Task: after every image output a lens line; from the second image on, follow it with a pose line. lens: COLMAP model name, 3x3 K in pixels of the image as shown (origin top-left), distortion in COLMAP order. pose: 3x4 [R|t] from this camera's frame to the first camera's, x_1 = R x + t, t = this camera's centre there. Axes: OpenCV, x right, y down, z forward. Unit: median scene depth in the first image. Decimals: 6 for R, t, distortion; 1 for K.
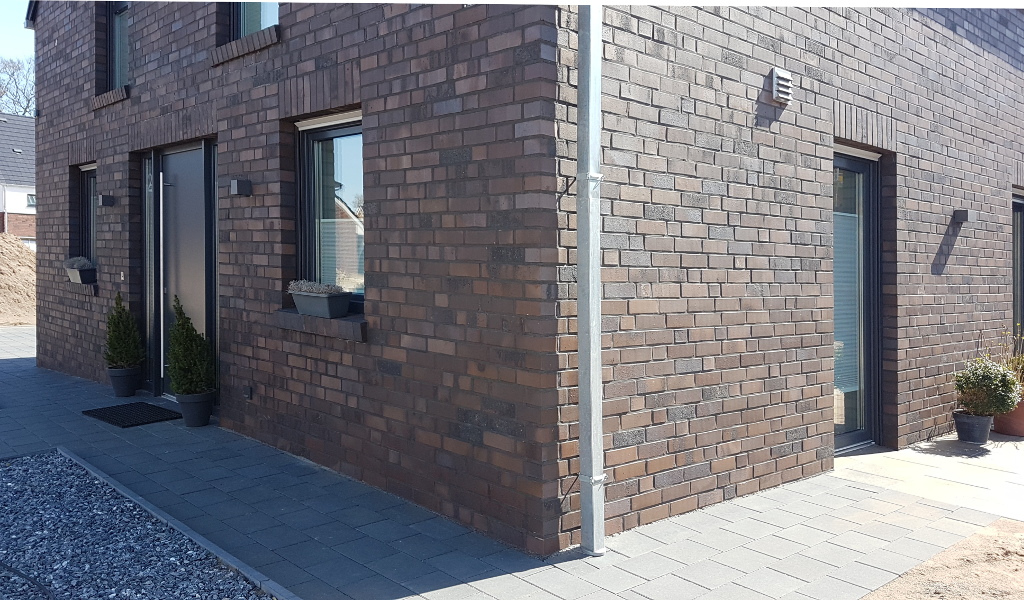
lens RADIAL K [[834.7, 0, 512.0], [0, 834.7, 300.0], [0, 0, 1]] dist [0.144869, -0.311909]
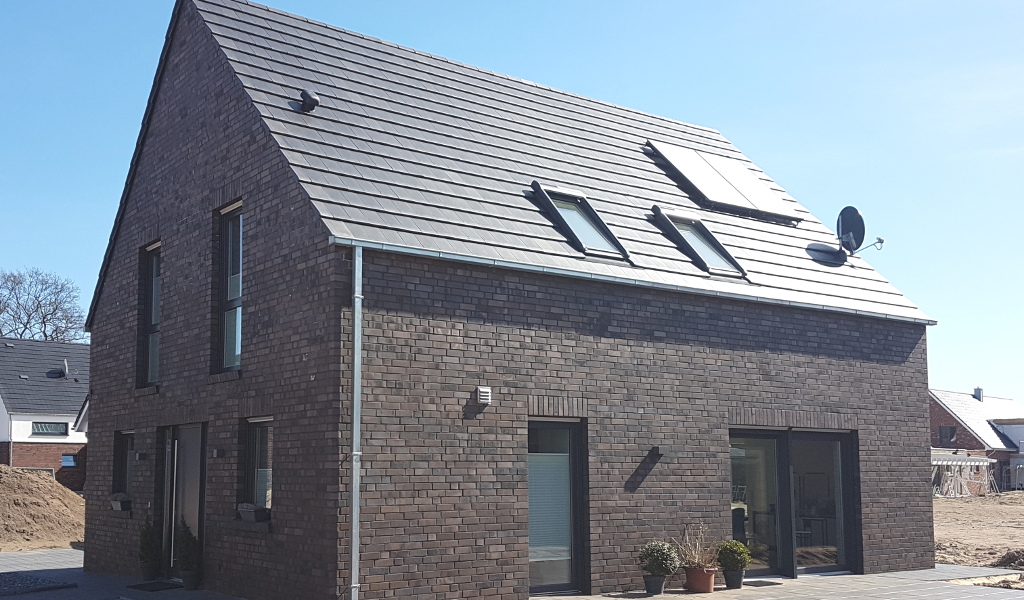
lens RADIAL K [[1107.9, 0, 501.2], [0, 1107.9, 305.0], [0, 0, 1]] dist [0.322812, -0.974294]
pose [[0.994129, -0.043429, -0.099102, 0.598133], [0.023585, 0.980867, -0.193244, 0.044624], [0.105599, 0.189773, 0.976133, -1.523585]]
